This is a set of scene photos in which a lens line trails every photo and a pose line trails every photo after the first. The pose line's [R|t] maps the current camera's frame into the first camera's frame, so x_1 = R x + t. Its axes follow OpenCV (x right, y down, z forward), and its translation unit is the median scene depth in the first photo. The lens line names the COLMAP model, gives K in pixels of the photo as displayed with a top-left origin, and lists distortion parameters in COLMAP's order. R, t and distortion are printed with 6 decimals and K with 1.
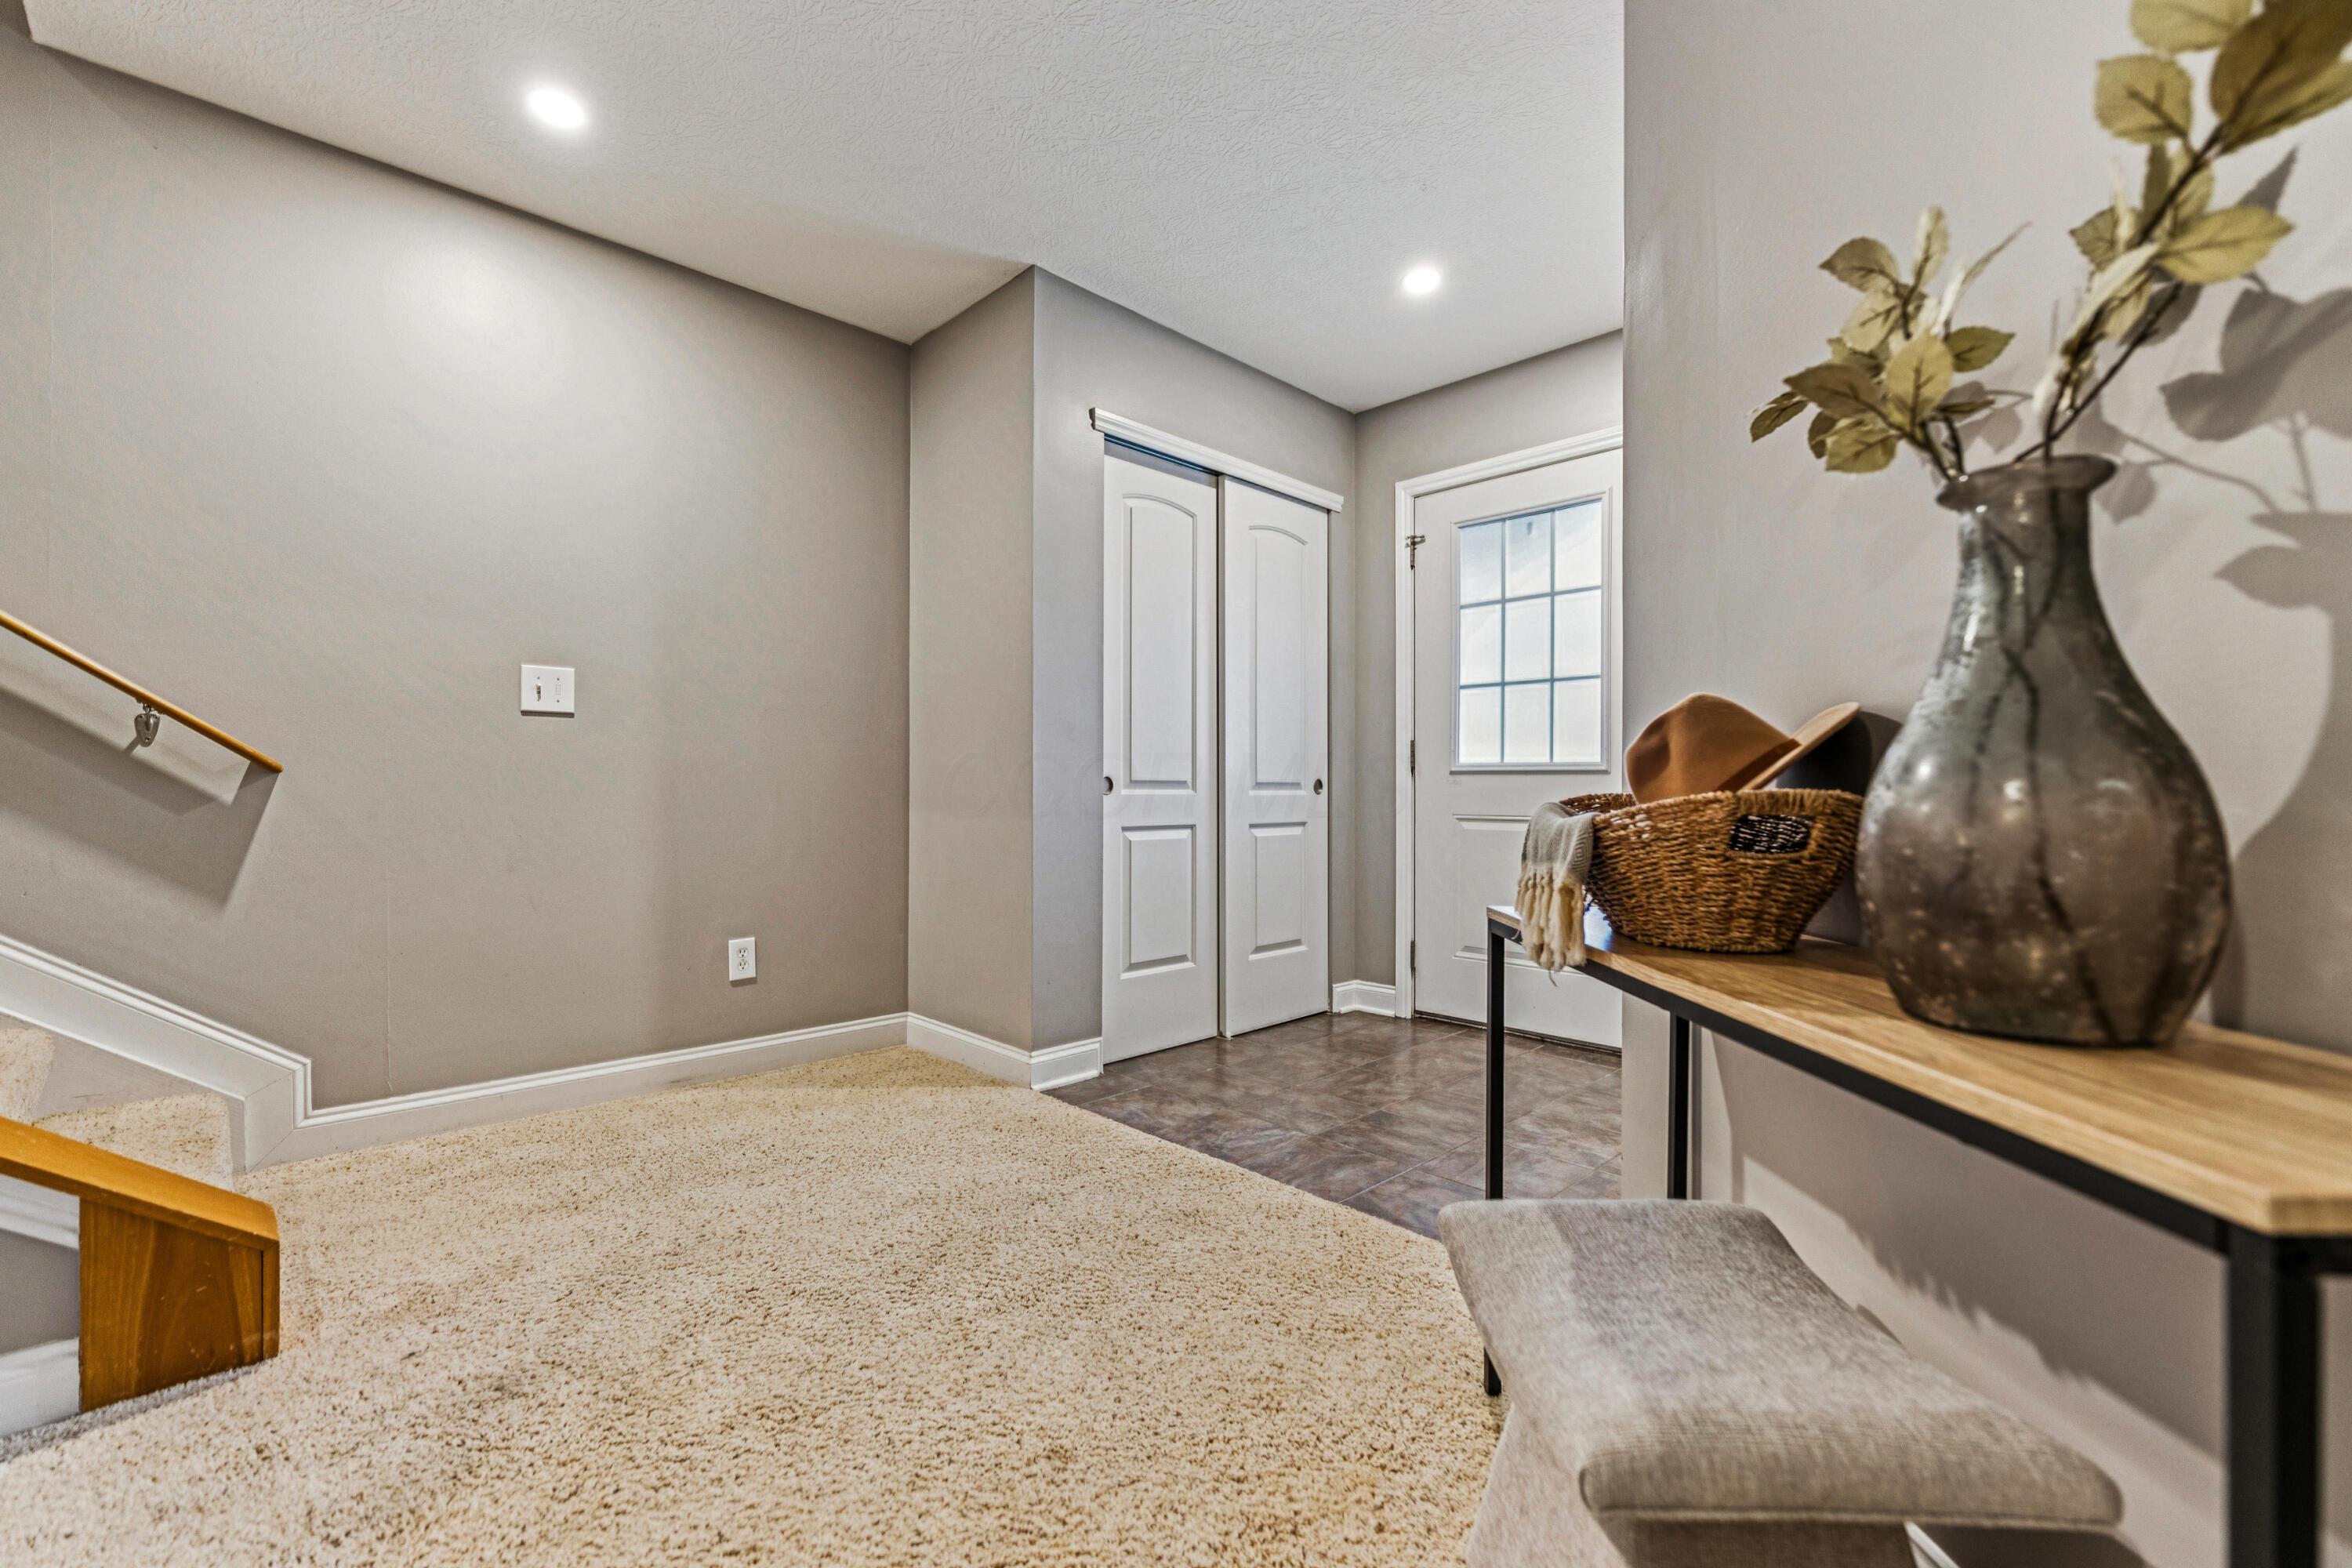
lens RADIAL K [[970.6, 0, 1176.0], [0, 970.6, 784.0], [0, 0, 1]] dist [-0.000111, -0.000024]
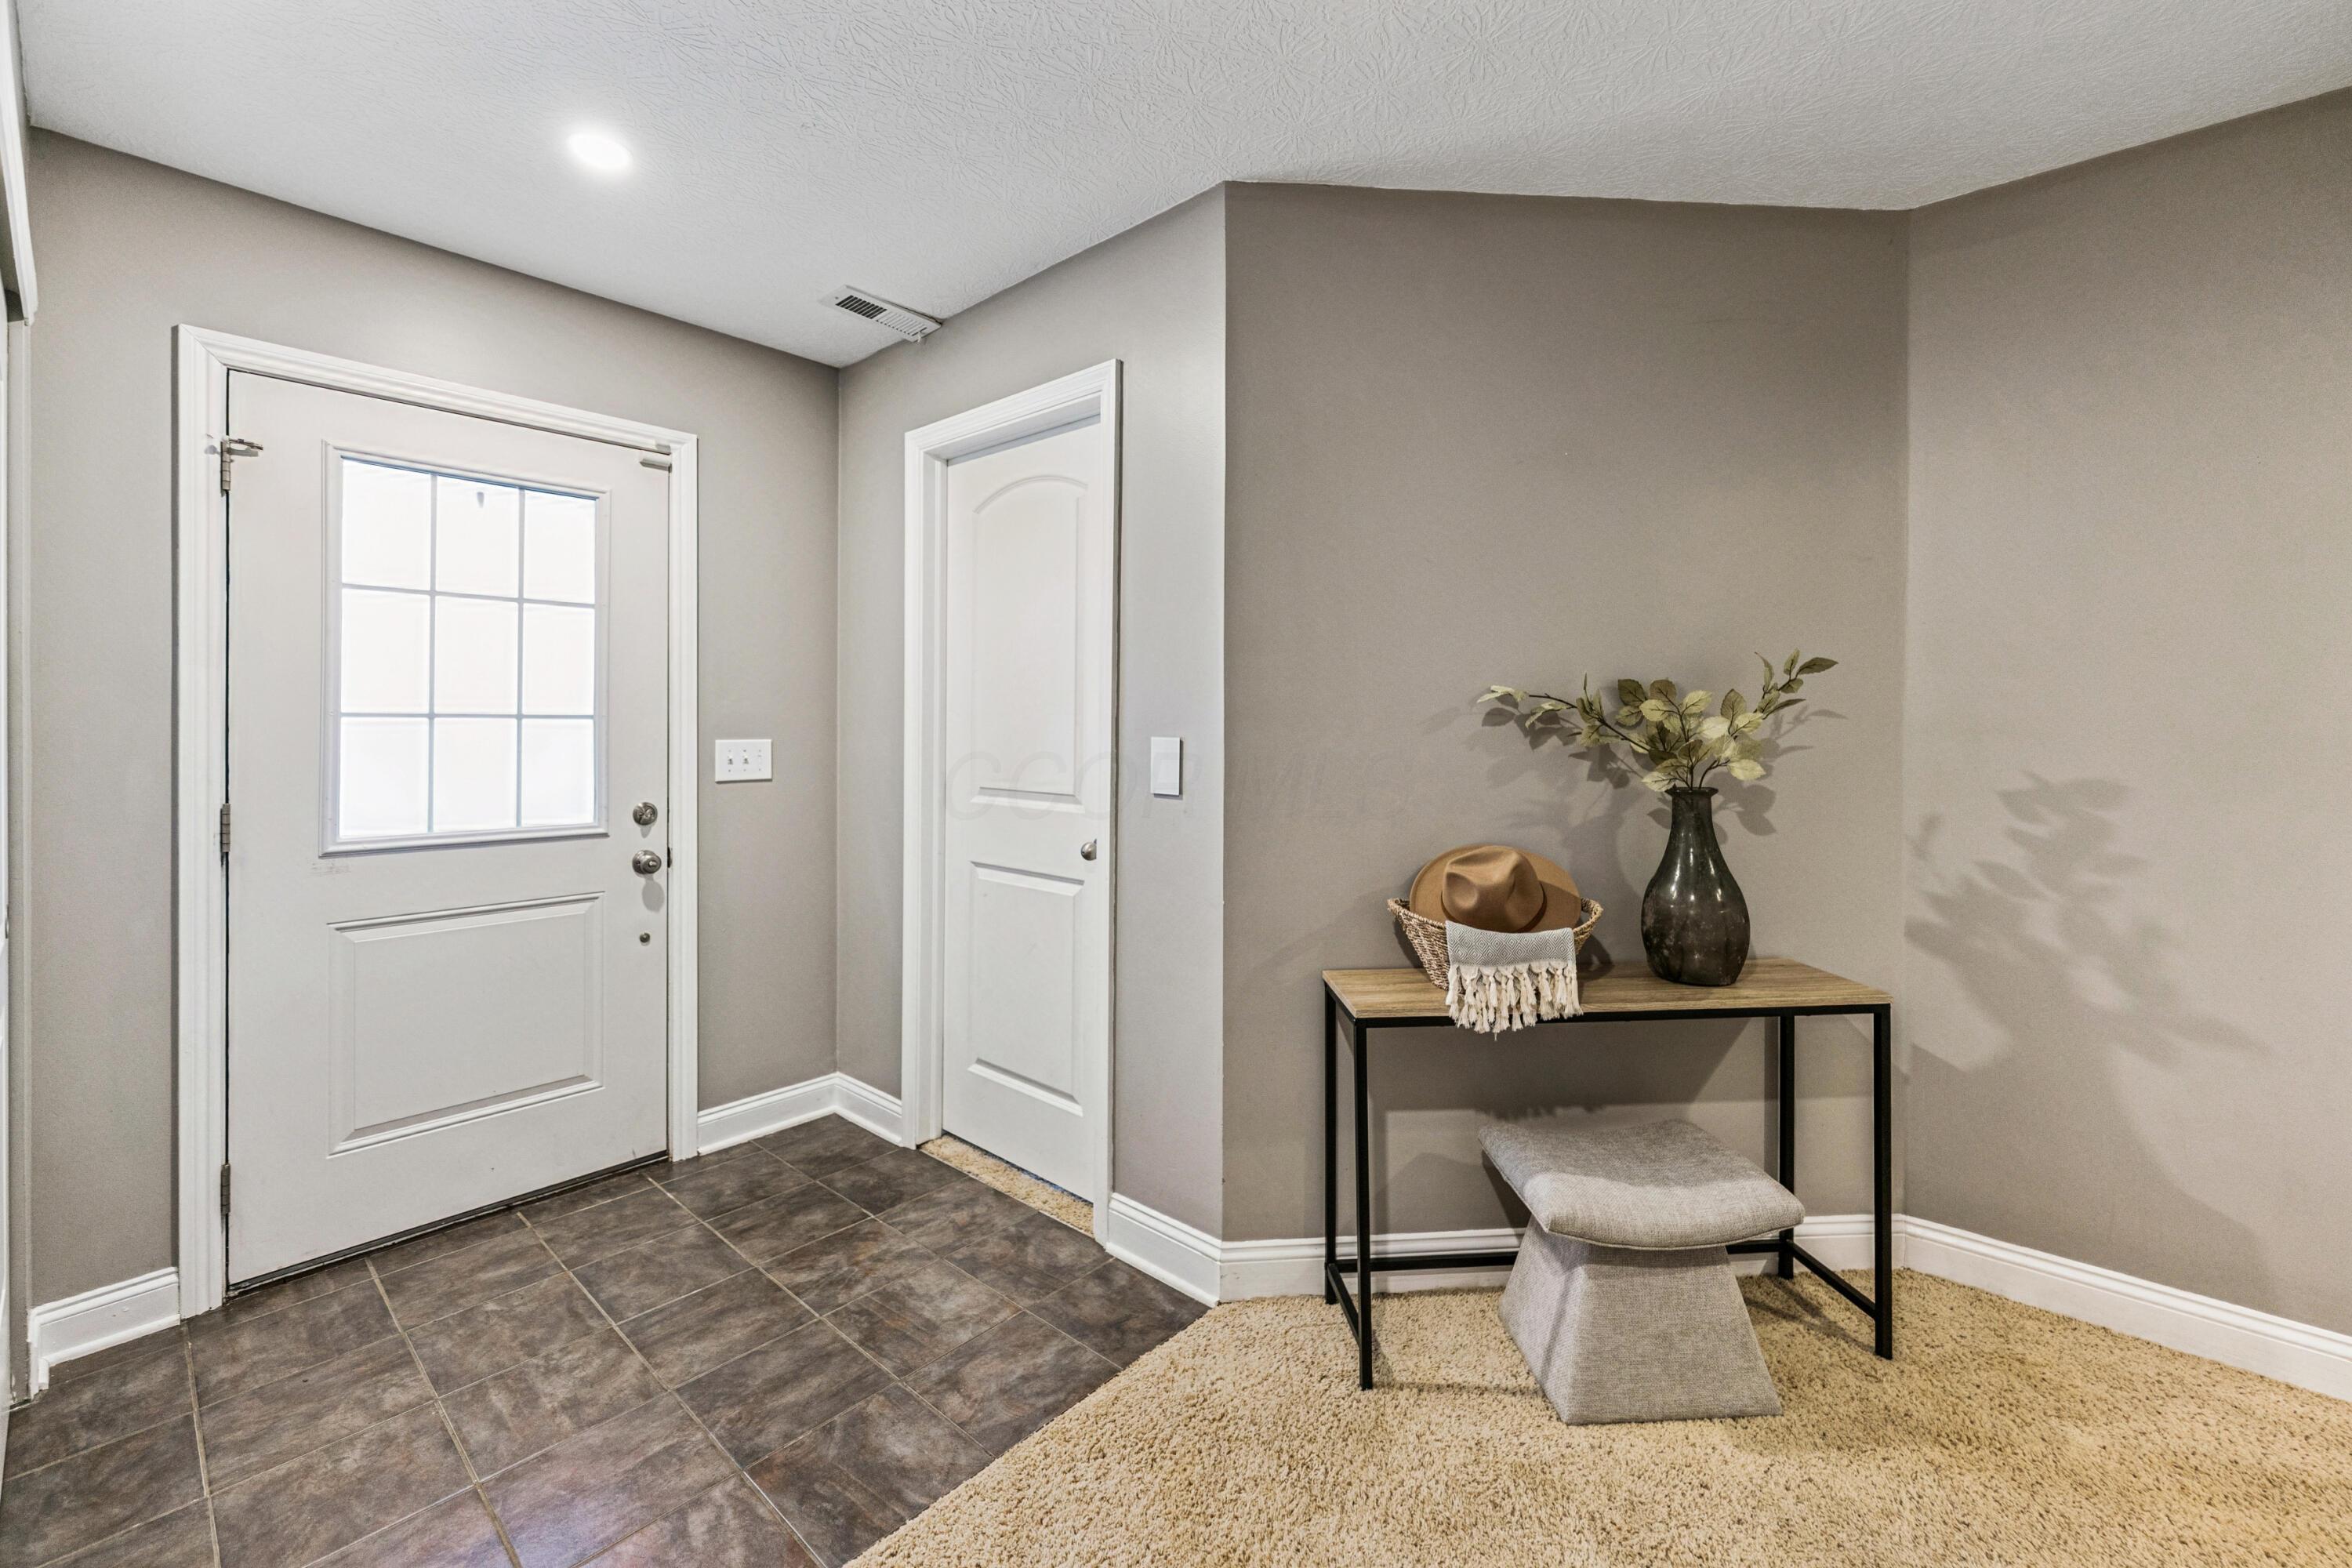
lens RADIAL K [[970.4, 0, 1175.4], [0, 970.4, 725.1], [0, 0, 1]] dist [-0.003207, -0.000170]
pose [[-0.066860, -0.005210, 0.997749, -0.412267], [-0.002202, 0.999985, 0.005074, -0.112312], [-0.997760, -0.001858, -0.066870, 0.592864]]
